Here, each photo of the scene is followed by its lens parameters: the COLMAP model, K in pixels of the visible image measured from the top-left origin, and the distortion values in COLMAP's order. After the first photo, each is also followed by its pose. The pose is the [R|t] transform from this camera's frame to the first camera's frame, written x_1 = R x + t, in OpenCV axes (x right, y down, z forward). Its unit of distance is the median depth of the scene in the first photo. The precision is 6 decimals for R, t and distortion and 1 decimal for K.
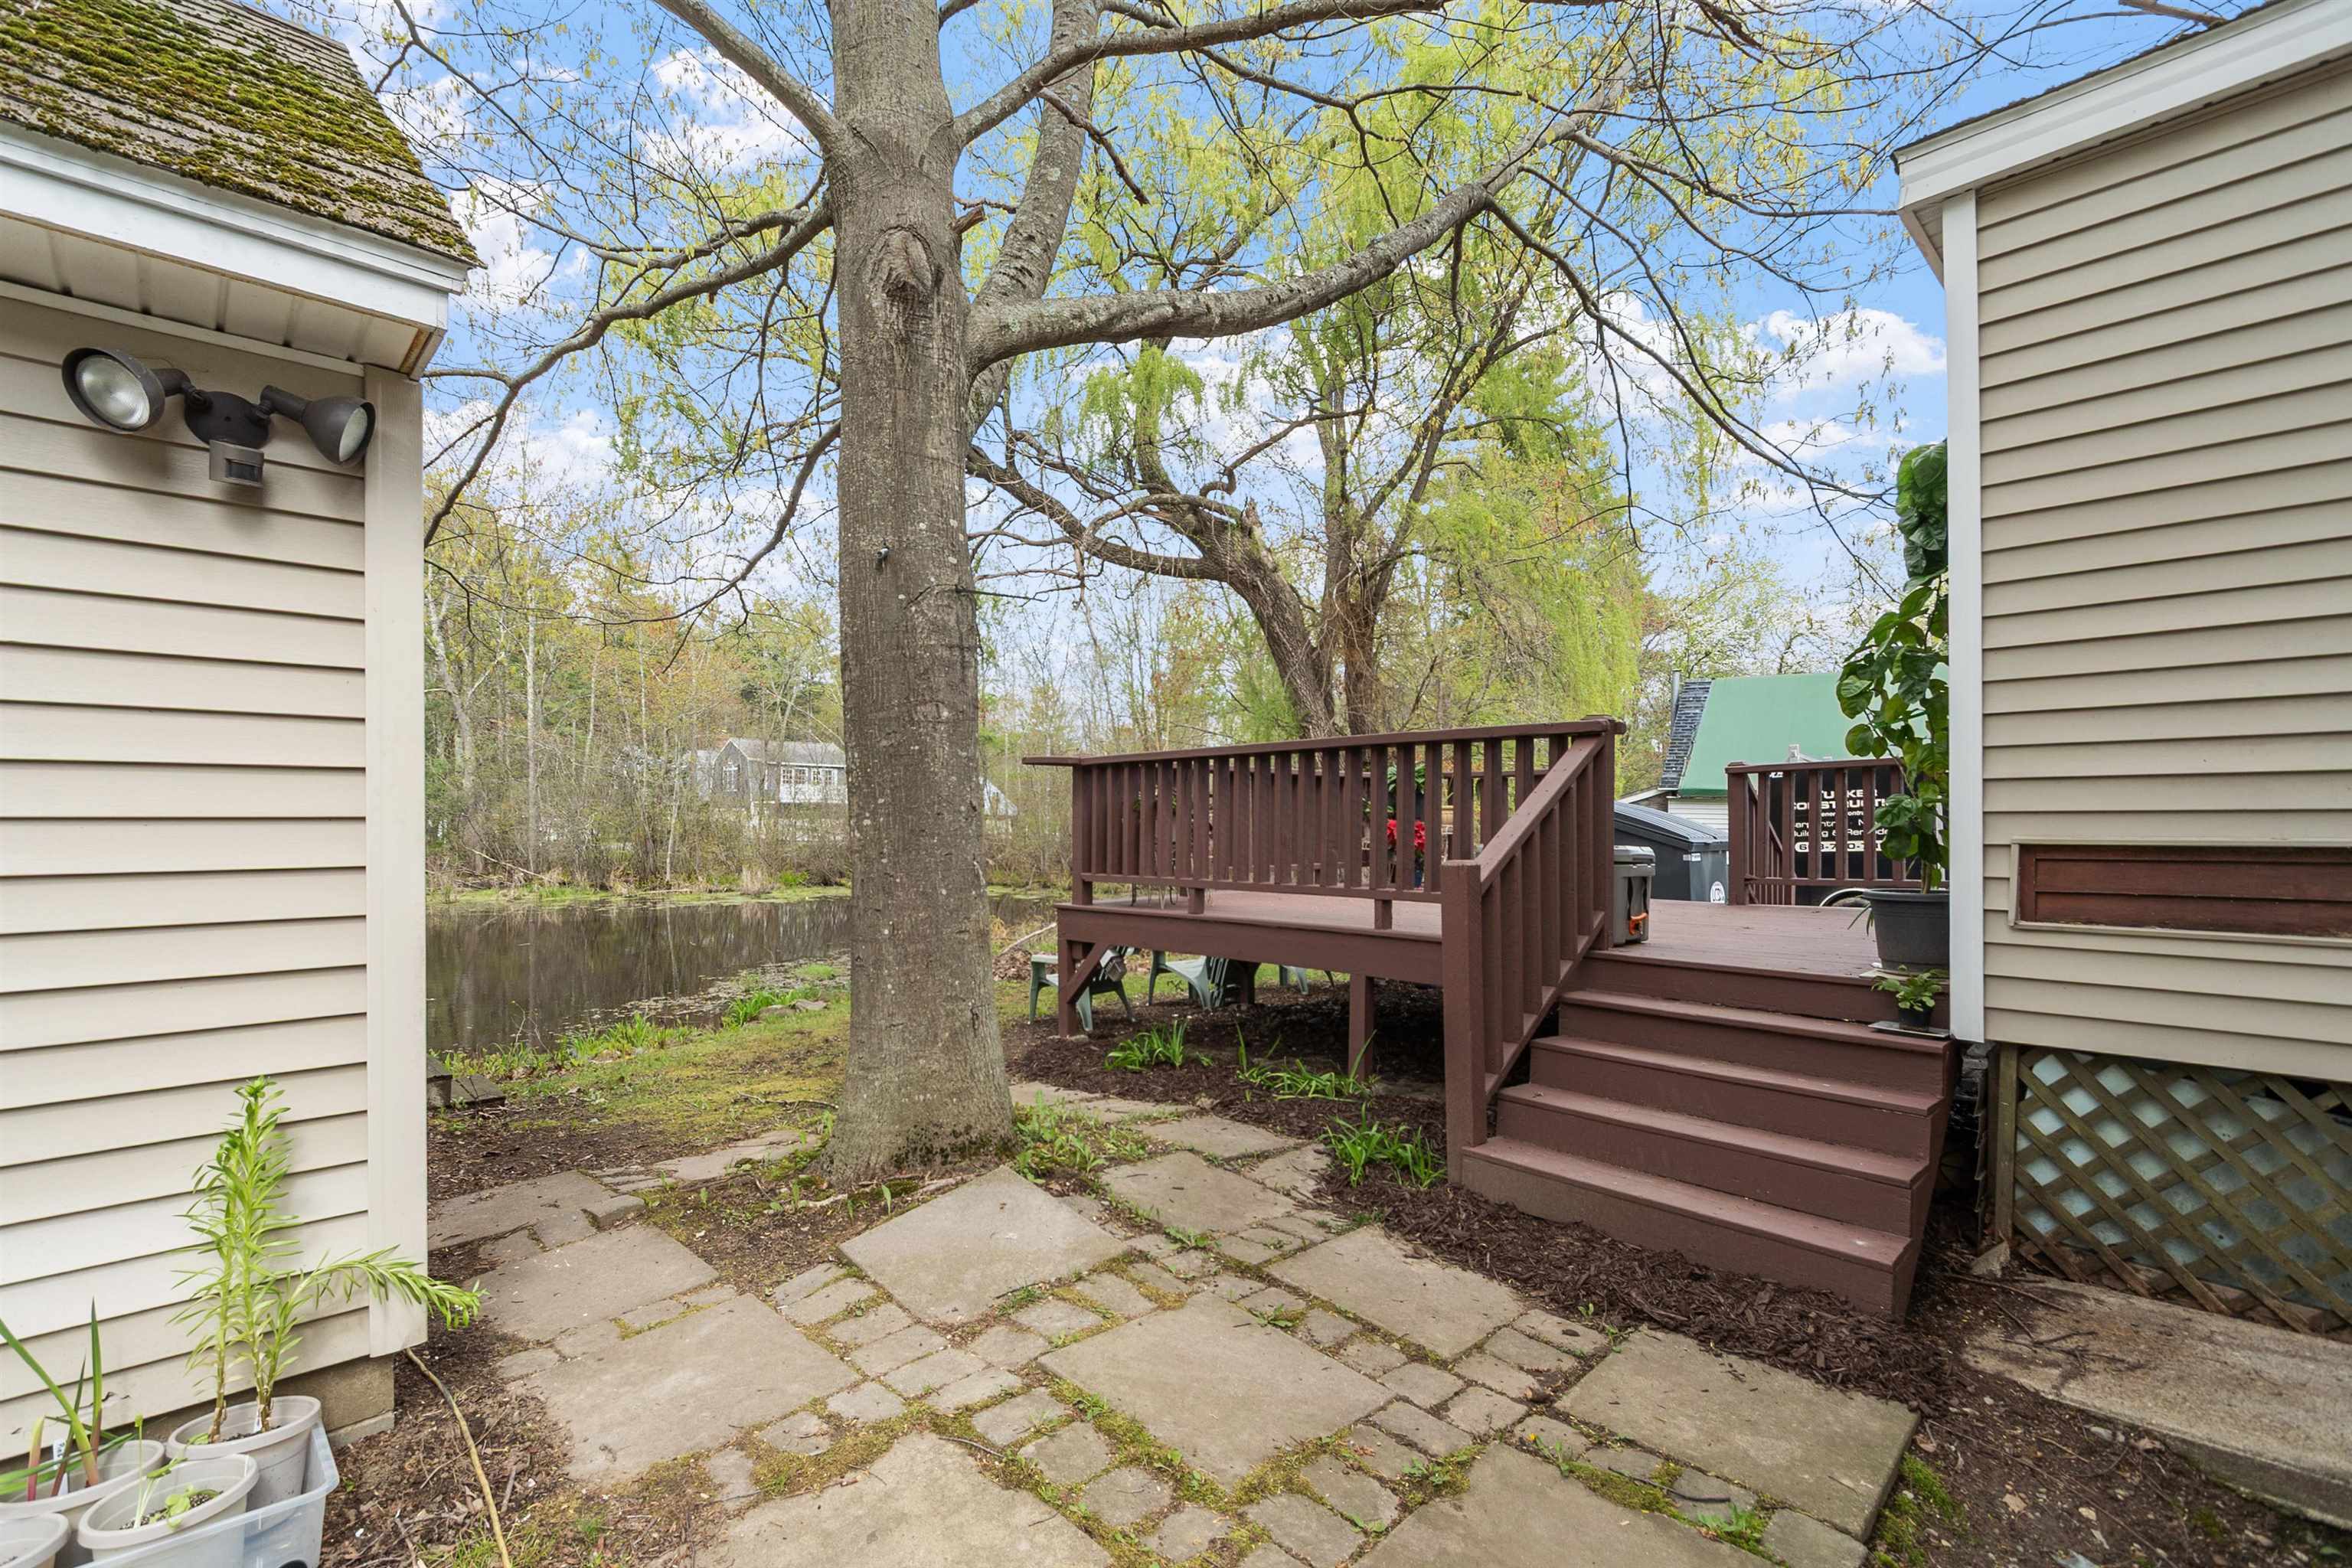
lens RADIAL K [[1041.7, 0, 1106.4], [0, 1041.7, 823.9], [0, 0, 1]] dist [0.004181, -0.000057]
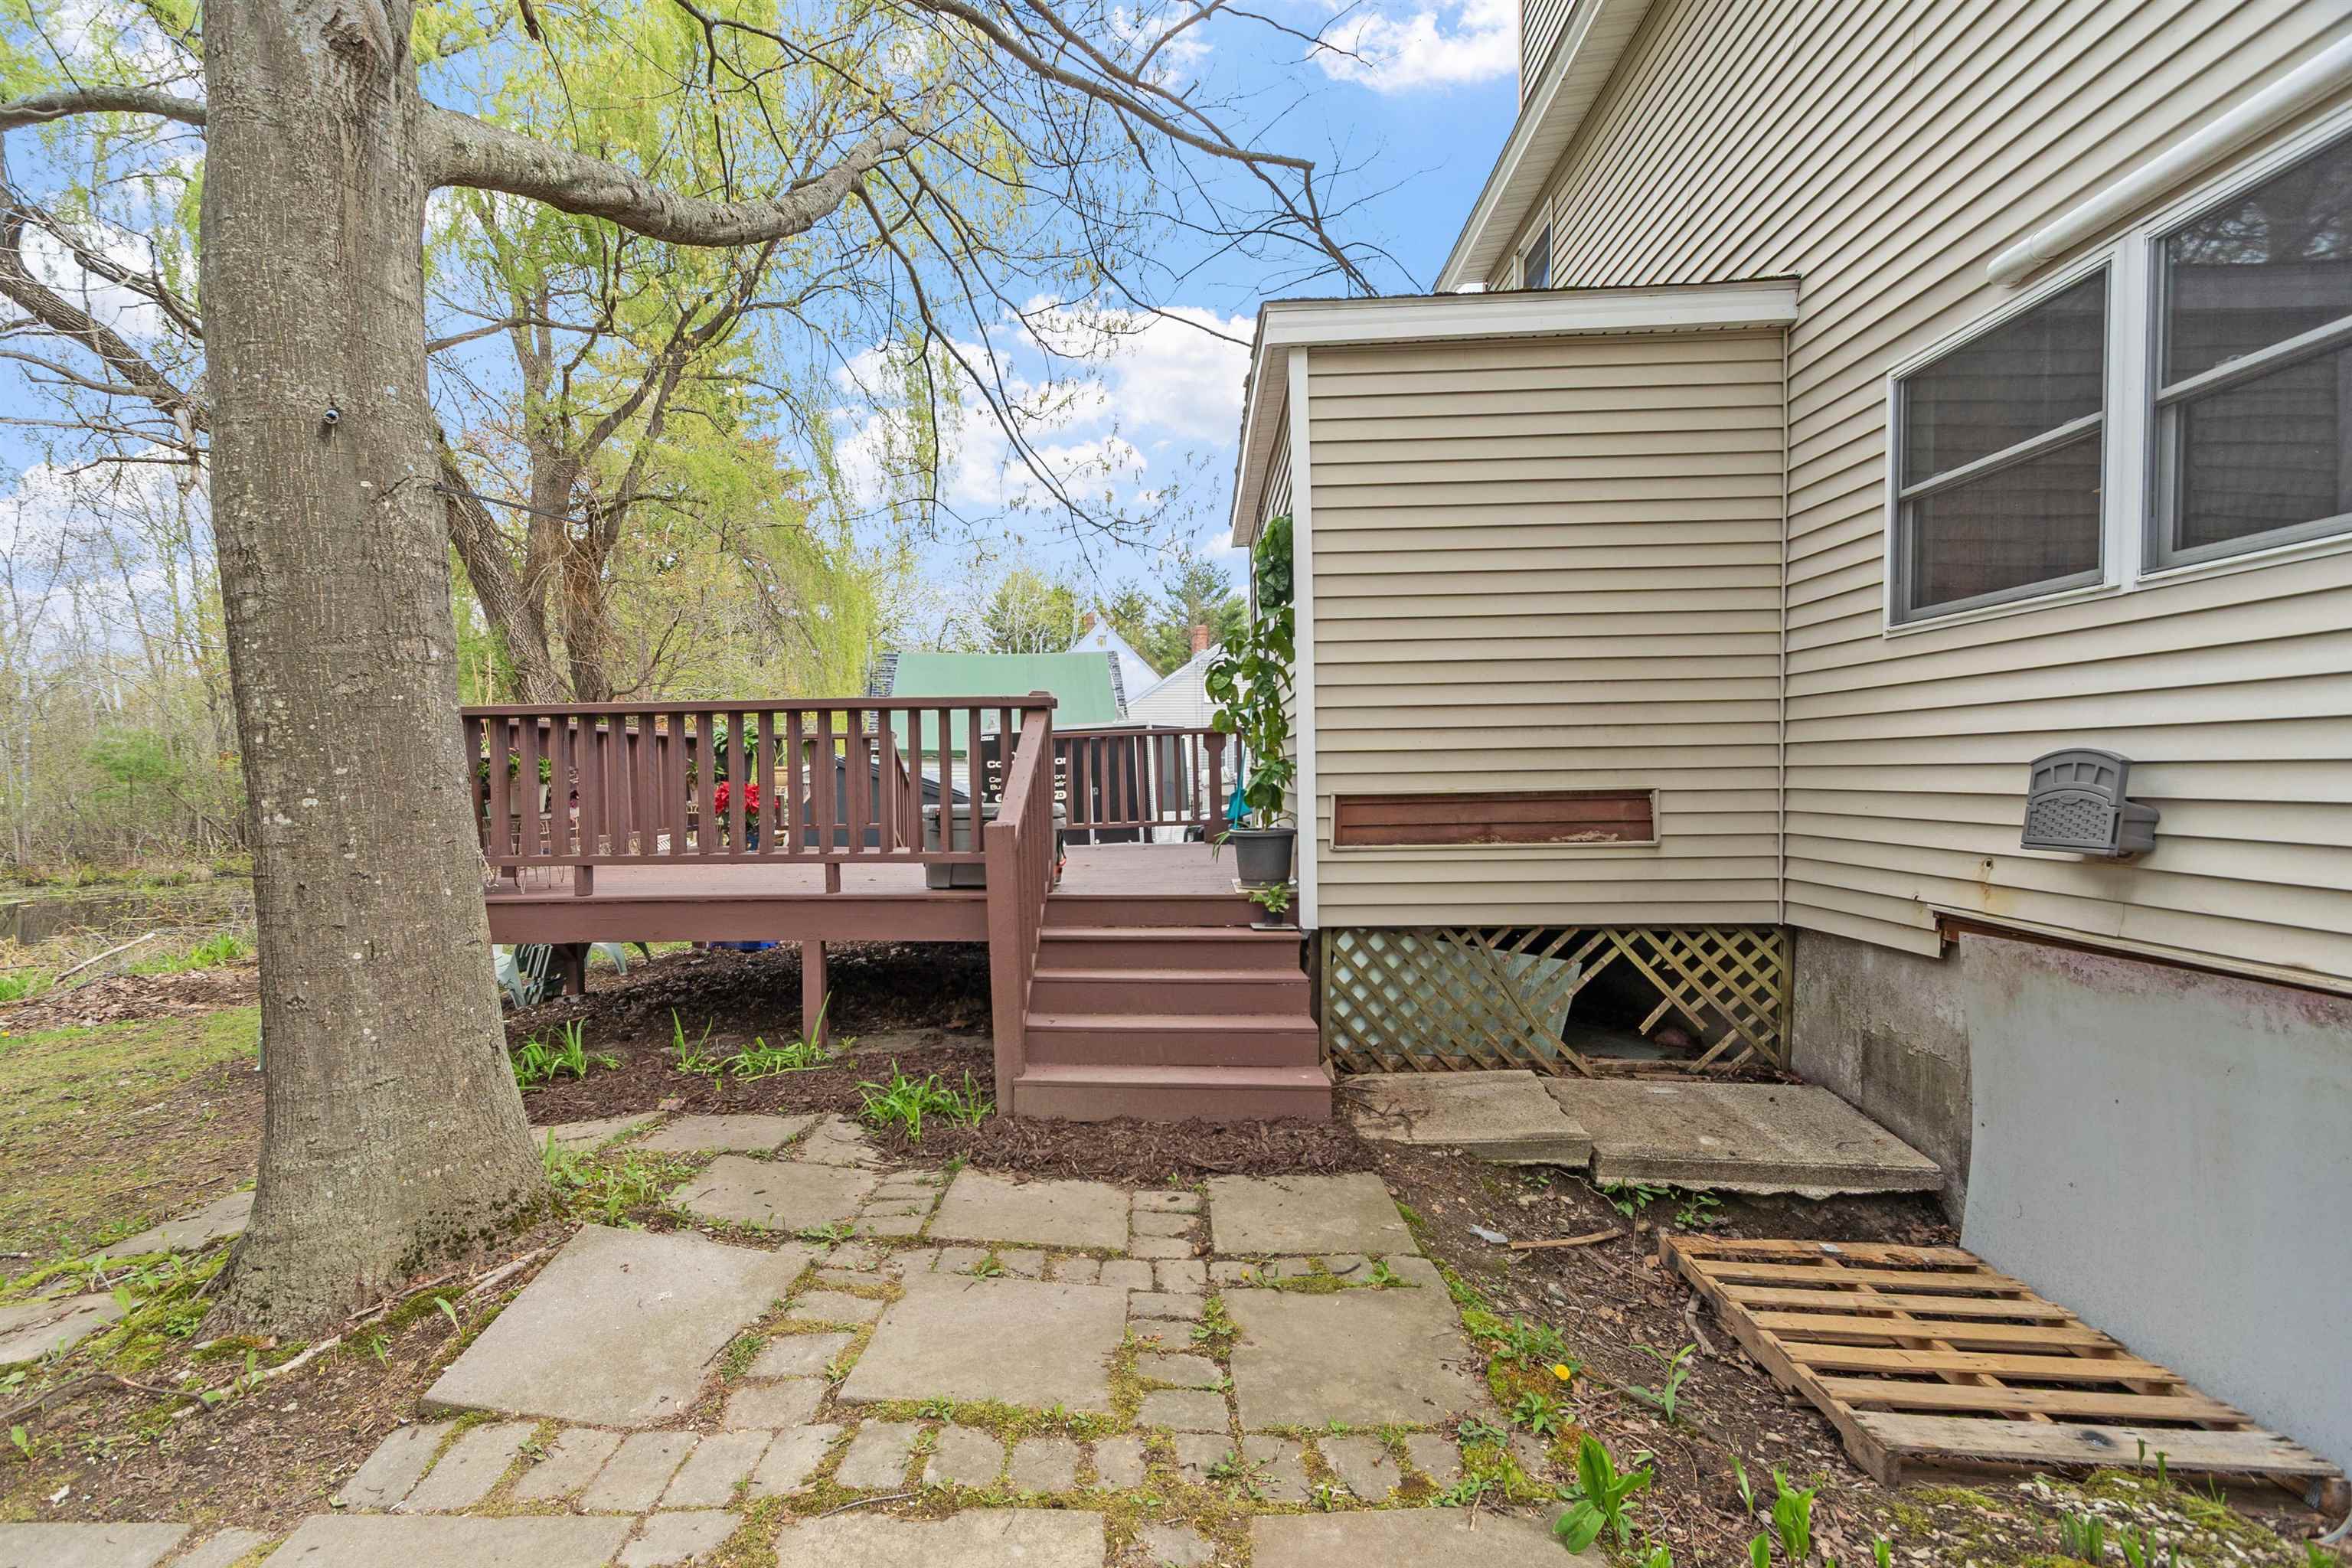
lens RADIAL K [[1041.7, 0, 1123.0], [0, 1041.7, 798.0], [0, 0, 1]] dist [0.004181, -0.000057]
pose [[0.706613, -0.027041, 0.707084, -0.371565], [0.015145, 0.999619, 0.023094, -0.013536], [-0.707438, -0.005609, 0.706753, 0.139970]]
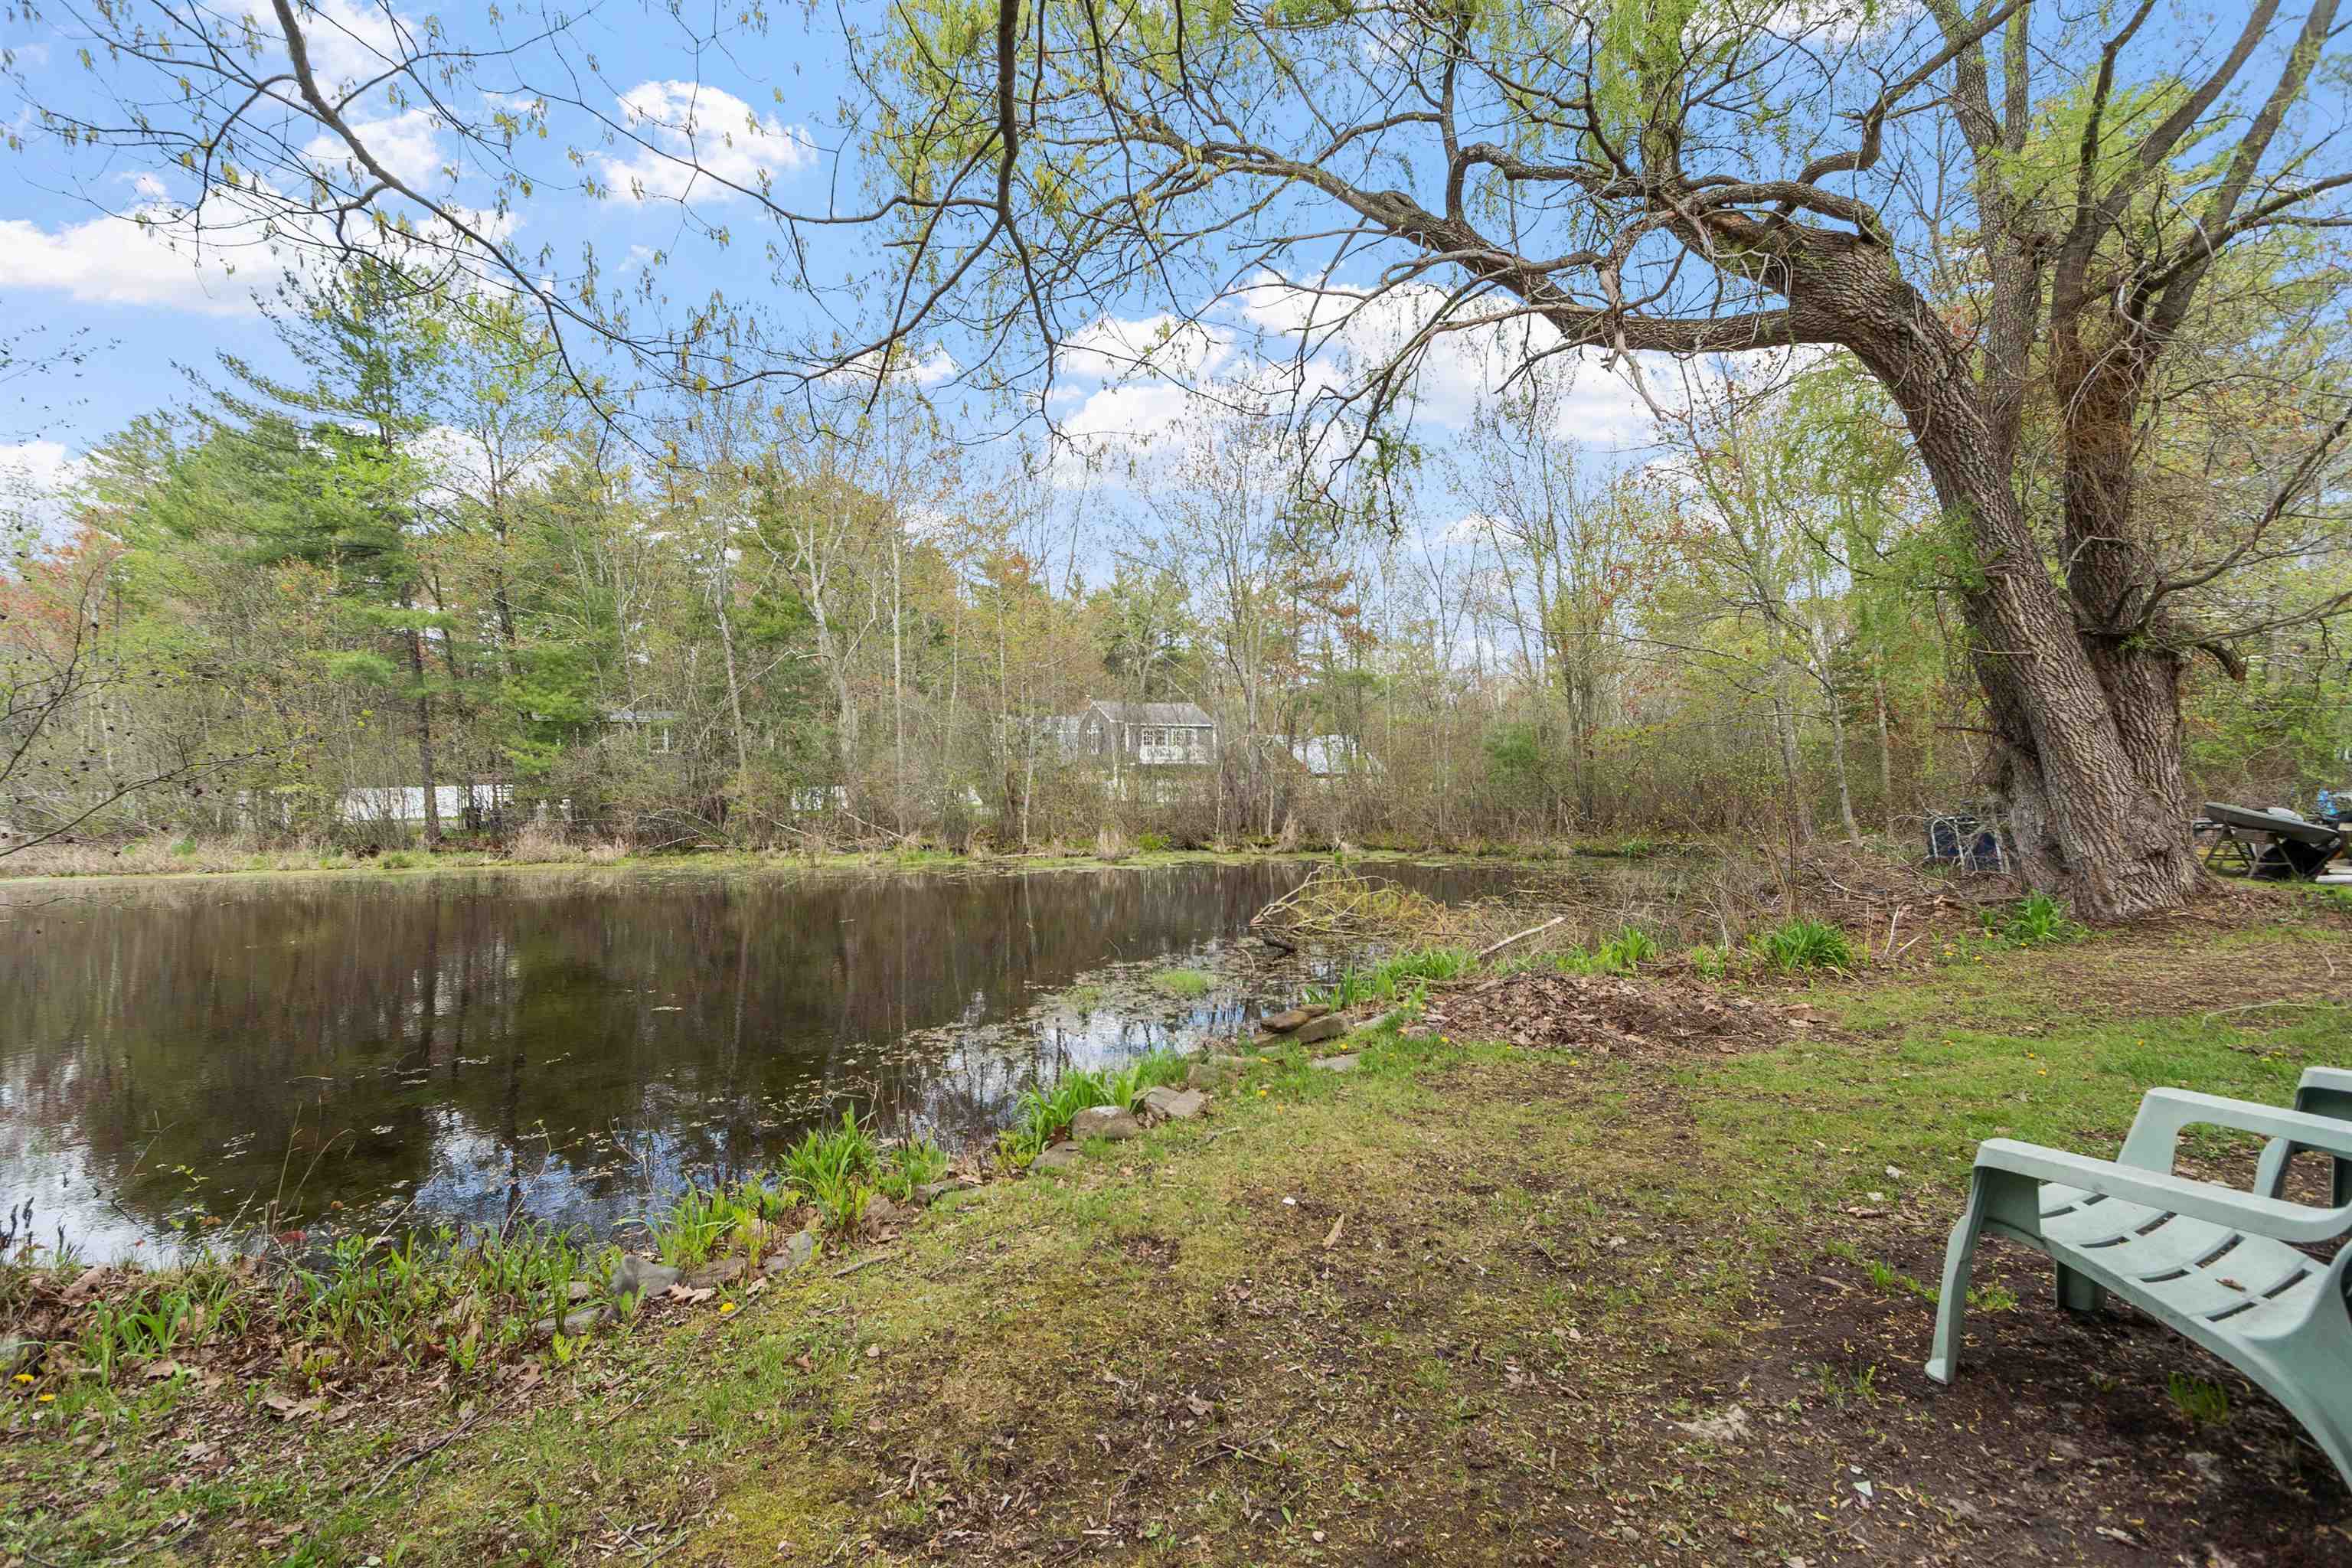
lens RADIAL K [[1041.7, 0, 1171.8], [0, 1041.7, 796.3], [0, 0, 1]] dist [0.004181, -0.000057]
pose [[0.961960, -0.012472, -0.272904, -0.448269], [0.015012, 0.999861, 0.007220, 0.078192], [0.272776, -0.011042, 0.962014, 1.589364]]
